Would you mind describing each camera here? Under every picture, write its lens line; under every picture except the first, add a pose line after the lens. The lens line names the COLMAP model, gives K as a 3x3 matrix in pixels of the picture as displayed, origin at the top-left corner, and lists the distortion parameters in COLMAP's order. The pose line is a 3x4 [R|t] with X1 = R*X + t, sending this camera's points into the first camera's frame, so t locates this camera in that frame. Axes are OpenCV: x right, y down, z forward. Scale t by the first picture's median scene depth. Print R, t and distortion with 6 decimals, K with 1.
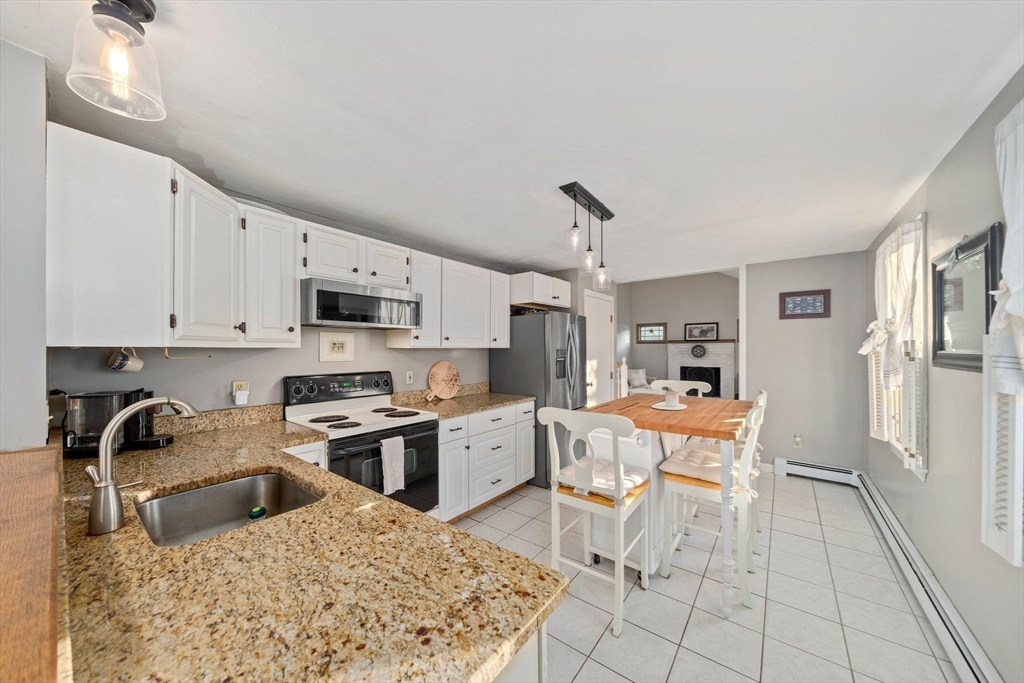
lens RADIAL K [[357.3, 0, 513.7], [0, 357.3, 344.9], [0, 0, 1]] dist [-0.008095, 0.000063]
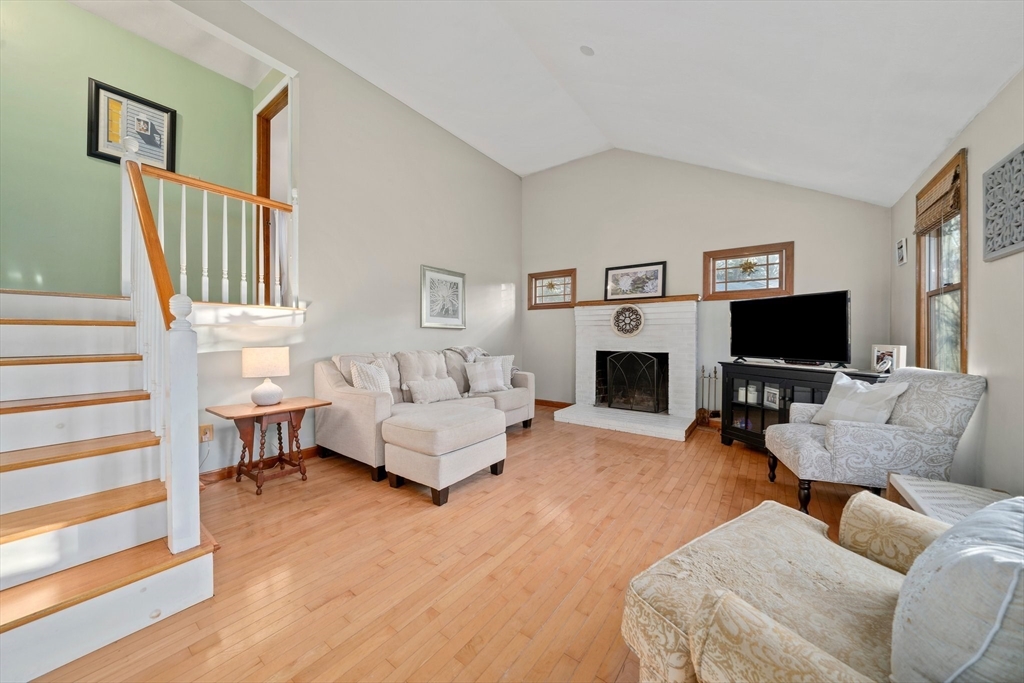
lens RADIAL K [[349.8, 0, 511.8], [0, 349.8, 338.5], [0, 0, 1]] dist [-0.007656, 0.000019]
pose [[0.999917, 0.007899, 0.010174, 1.108939], [-0.008020, 0.999896, 0.011961, 0.122616], [-0.010079, -0.012042, 0.999877, 1.613885]]
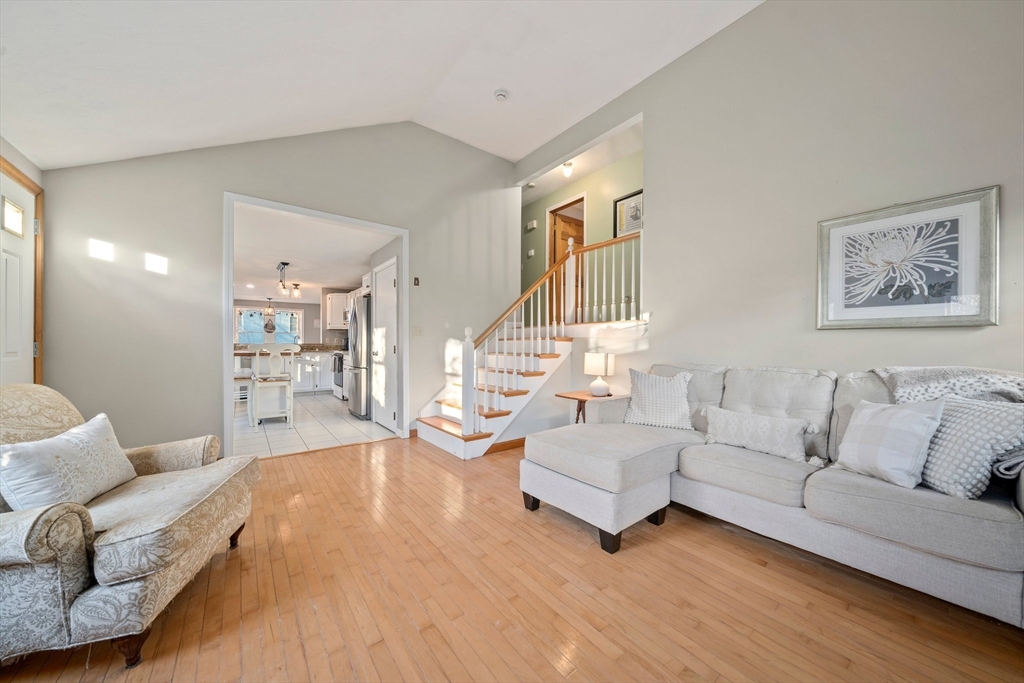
lens RADIAL K [[348.8, 0, 513.8], [0, 348.8, 345.9], [0, 0, 1]] dist [-0.008851, 0.000029]
pose [[-0.251760, 0.007416, -0.967761, 1.717693], [0.007224, 0.999957, 0.005784, 0.126512], [0.967763, -0.005535, -0.251802, 2.529366]]
